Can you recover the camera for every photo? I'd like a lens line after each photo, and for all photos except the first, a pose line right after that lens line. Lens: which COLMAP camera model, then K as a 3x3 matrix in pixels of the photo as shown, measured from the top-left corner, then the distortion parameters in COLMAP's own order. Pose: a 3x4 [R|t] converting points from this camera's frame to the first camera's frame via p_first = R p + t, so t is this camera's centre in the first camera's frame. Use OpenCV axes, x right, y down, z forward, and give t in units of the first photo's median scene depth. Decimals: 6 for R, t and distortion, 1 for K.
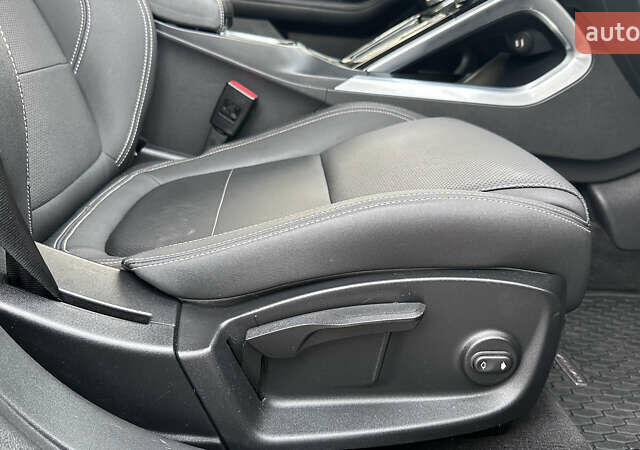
lens RADIAL K [[560.2, 0, 318.4], [0, 560.2, 223.0], [0, 0, 1]] dist [0.147469, -0.264238]
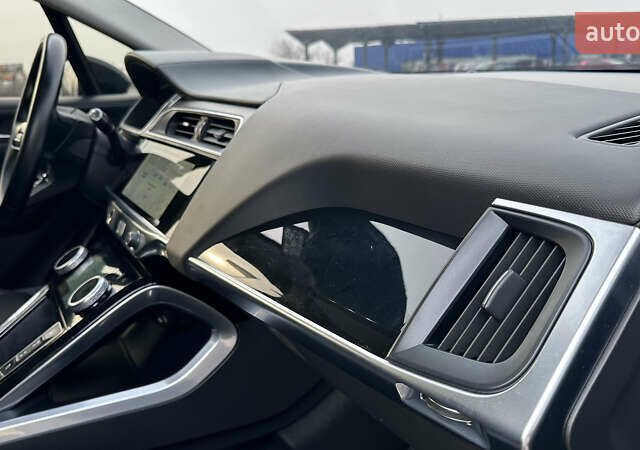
lens RADIAL K [[560.2, 0, 318.4], [0, 560.2, 223.0], [0, 0, 1]] dist [0.147469, -0.264238]
pose [[0.897982, -0.222717, 0.379507, 0.284162], [0.246844, 0.968932, -0.015451, -0.416057], [-0.364275, 0.107554, 0.925060, 0.055871]]
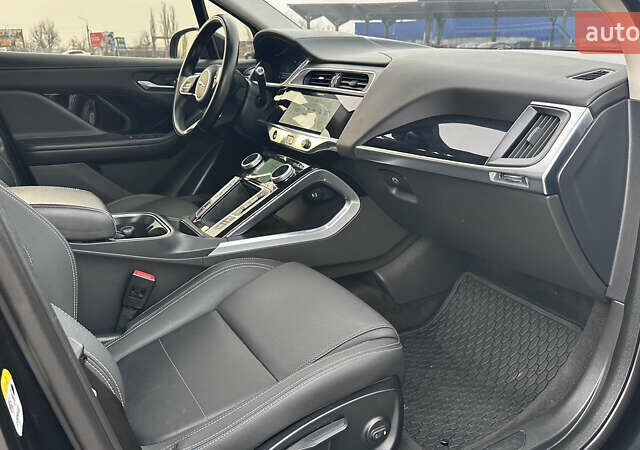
lens RADIAL K [[560.2, 0, 318.4], [0, 560.2, 223.0], [0, 0, 1]] dist [0.147469, -0.264238]
pose [[0.893027, -0.219563, 0.392804, -0.266326], [0.225860, 0.973674, 0.030763, -0.305081], [-0.389217, 0.061246, 0.919108, -0.416898]]
